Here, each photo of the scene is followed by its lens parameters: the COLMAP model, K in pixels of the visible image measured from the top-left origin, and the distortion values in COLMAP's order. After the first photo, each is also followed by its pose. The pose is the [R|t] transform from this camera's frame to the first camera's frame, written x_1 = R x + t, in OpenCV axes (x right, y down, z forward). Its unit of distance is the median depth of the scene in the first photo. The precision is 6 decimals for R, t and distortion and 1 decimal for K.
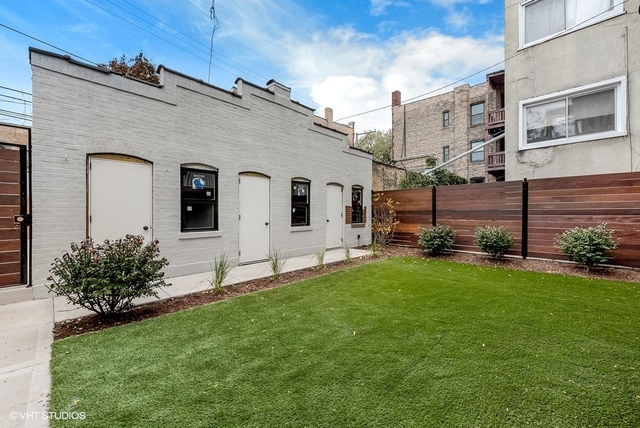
lens RADIAL K [[251.2, 0, 319.4], [0, 251.2, 212.8], [0, 0, 1]] dist [0.001265, -0.000305]
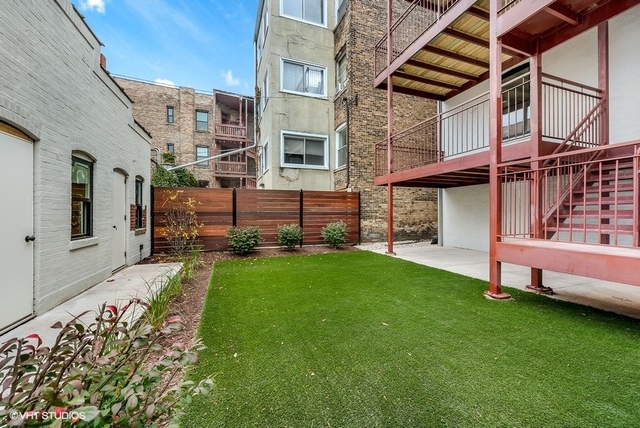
lens RADIAL K [[251.2, 0, 321.2], [0, 251.2, 213.6], [0, 0, 1]] dist [0.001265, -0.000305]
pose [[0.420433, 0.000577, 0.907323, -0.324519], [0.001217, 0.999999, -0.001200, -0.000555], [-0.907323, 0.001609, 0.420432, 0.252242]]
